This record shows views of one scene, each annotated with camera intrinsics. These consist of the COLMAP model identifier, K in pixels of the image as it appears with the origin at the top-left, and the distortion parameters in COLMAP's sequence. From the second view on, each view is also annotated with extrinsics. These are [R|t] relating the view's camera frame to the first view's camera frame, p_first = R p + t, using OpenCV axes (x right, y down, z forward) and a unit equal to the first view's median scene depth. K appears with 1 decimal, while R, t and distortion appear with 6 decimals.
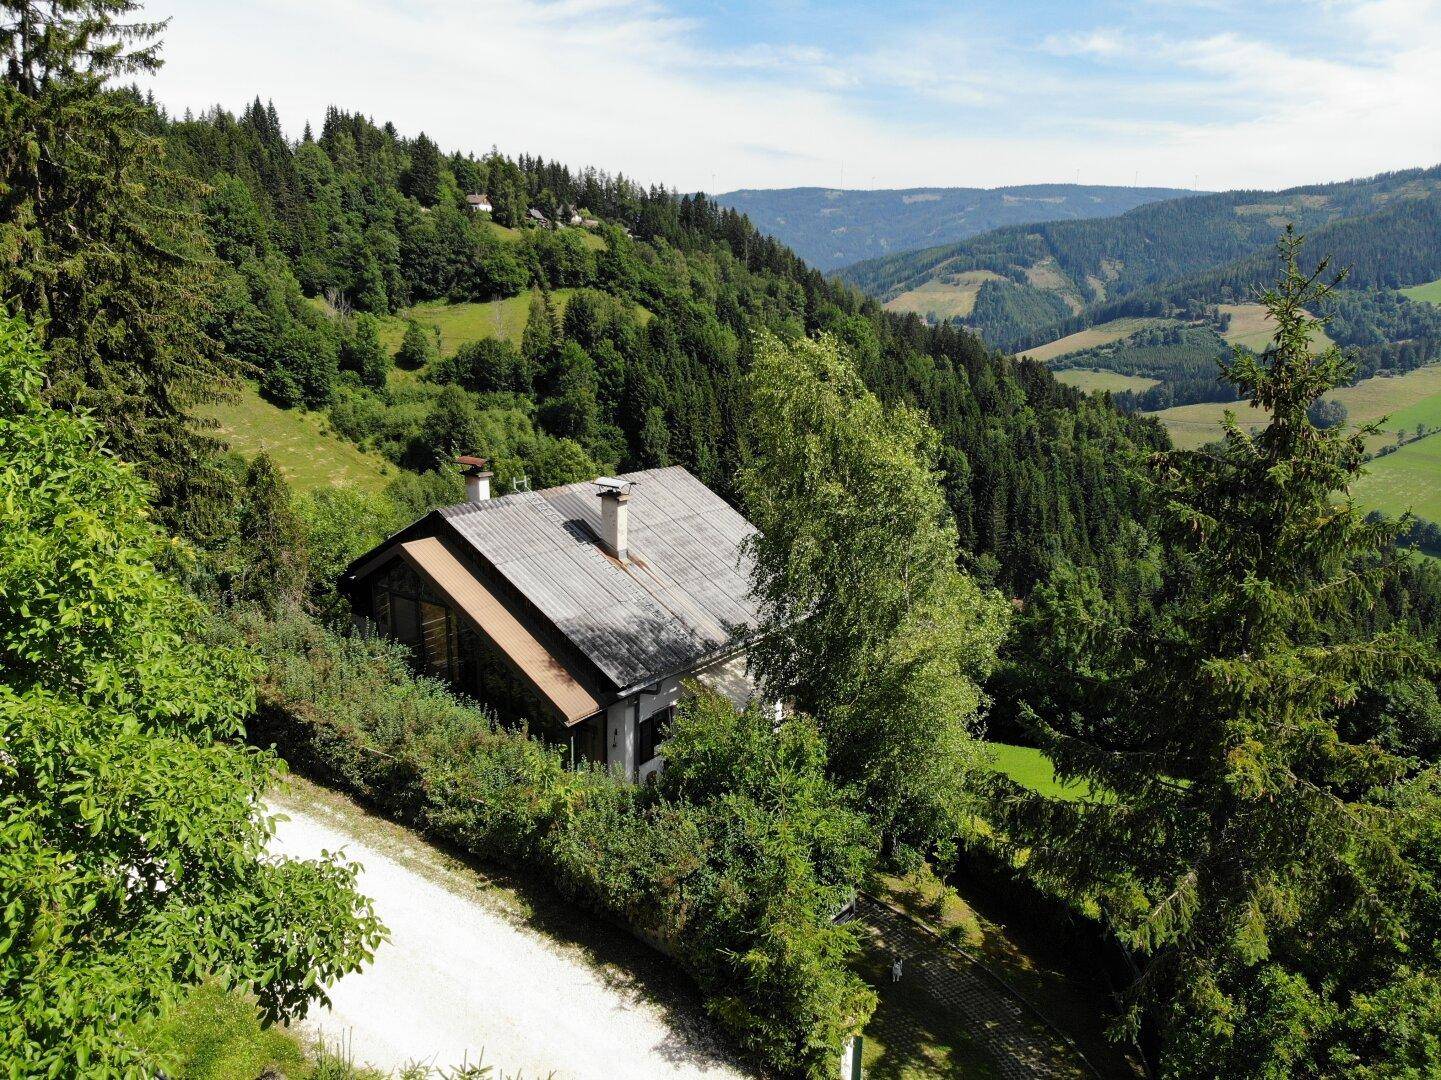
lens RADIAL K [[1068.1, 0, 724.6], [0, 1068.1, 512.9], [0, 0, 1]] dist [0.075322, -0.208214]
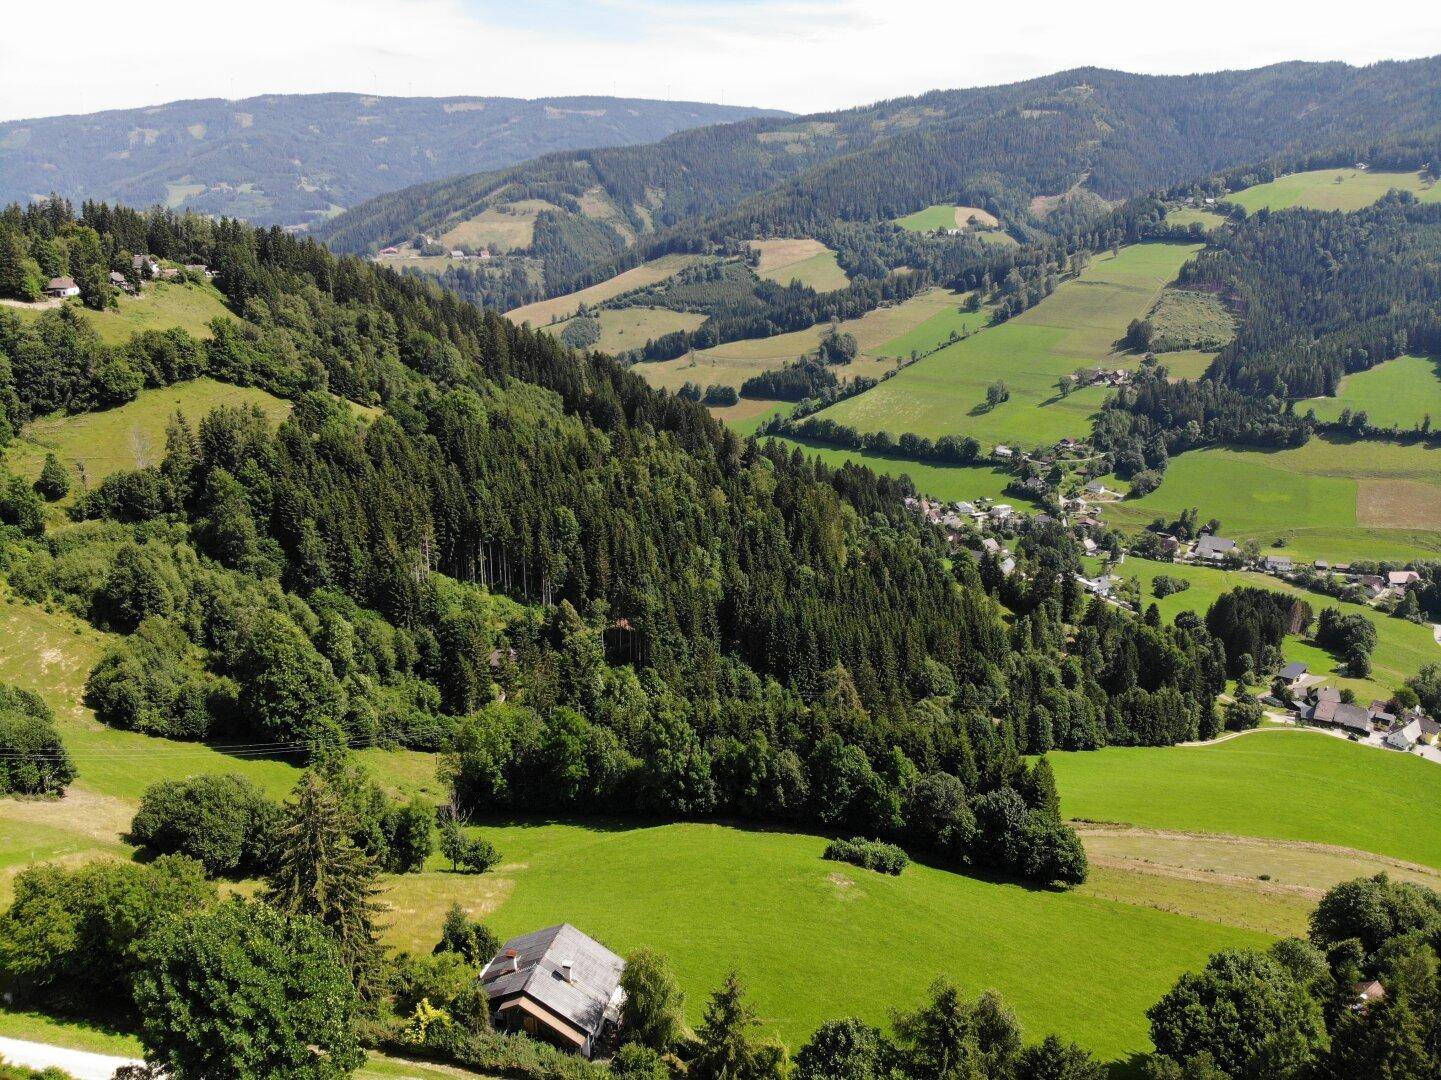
lens RADIAL K [[1068.1, 0, 724.6], [0, 1068.1, 512.9], [0, 0, 1]] dist [0.075322, -0.208214]
pose [[0.920931, -0.117784, 0.371501, -0.028211], [0.084769, 0.990954, 0.104044, -0.066332], [-0.380395, -0.064325, 0.922585, -0.084541]]
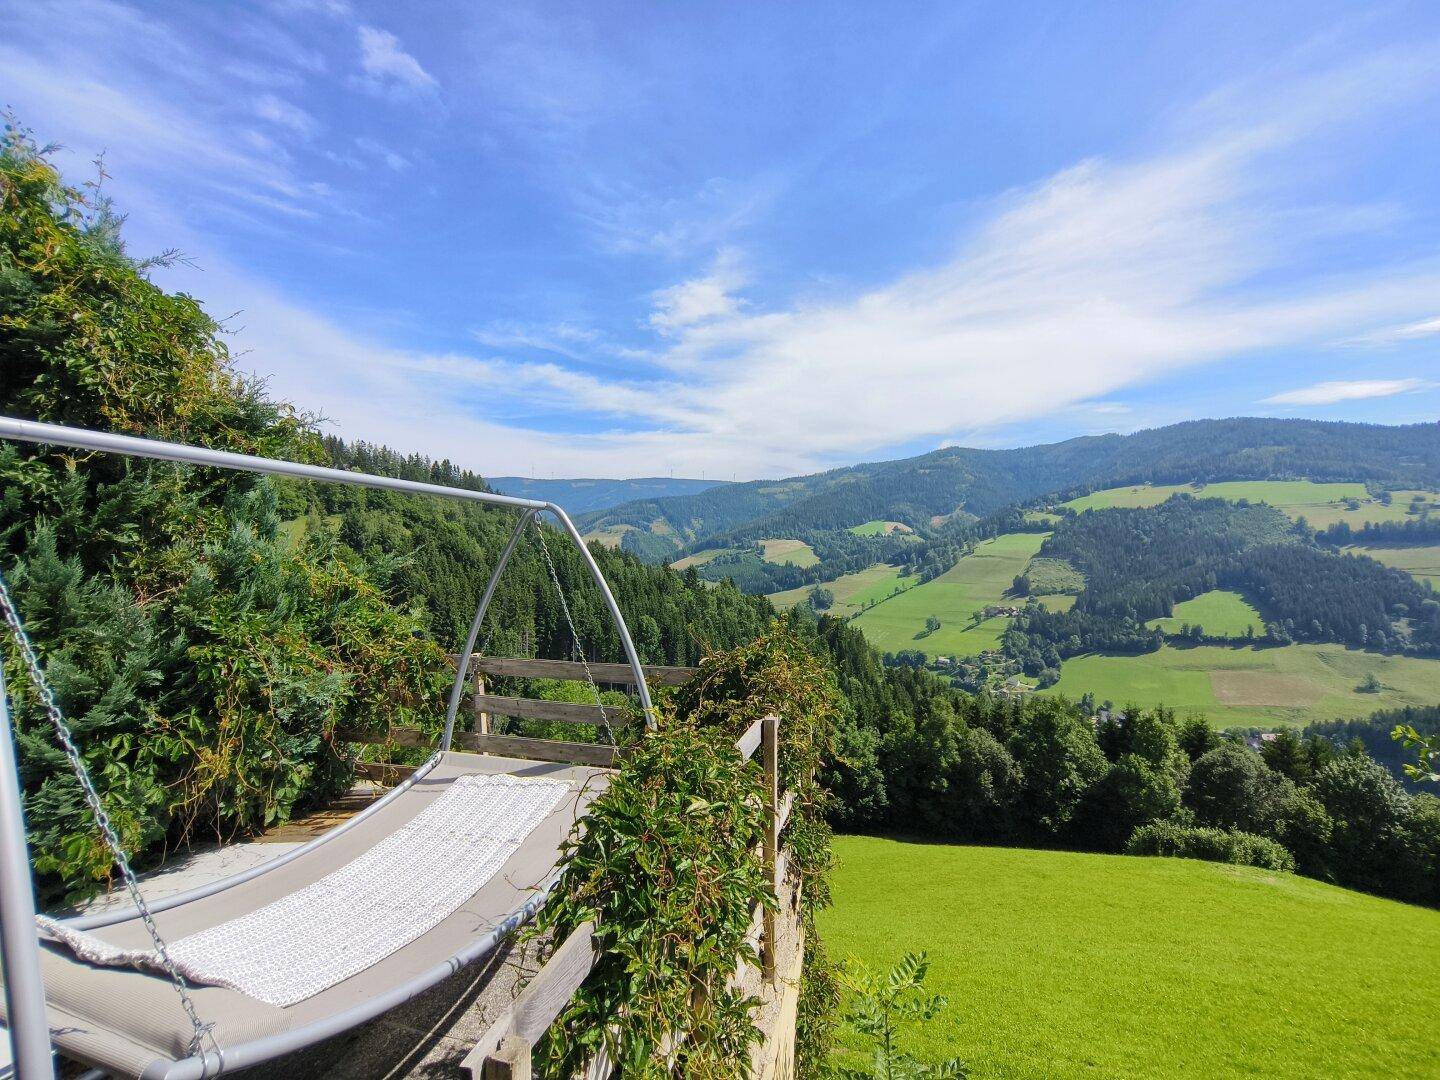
lens RADIAL K [[661.7, 0, 719.9], [0, 661.7, 538.3], [0, 0, 1]] dist [-0.002906, 0.003727]
pose [[0.929038, -0.018868, 0.369504, -0.007759], [0.094422, 0.977720, -0.187479, 0.004831], [-0.357734, 0.209065, 0.910120, 0.052268]]
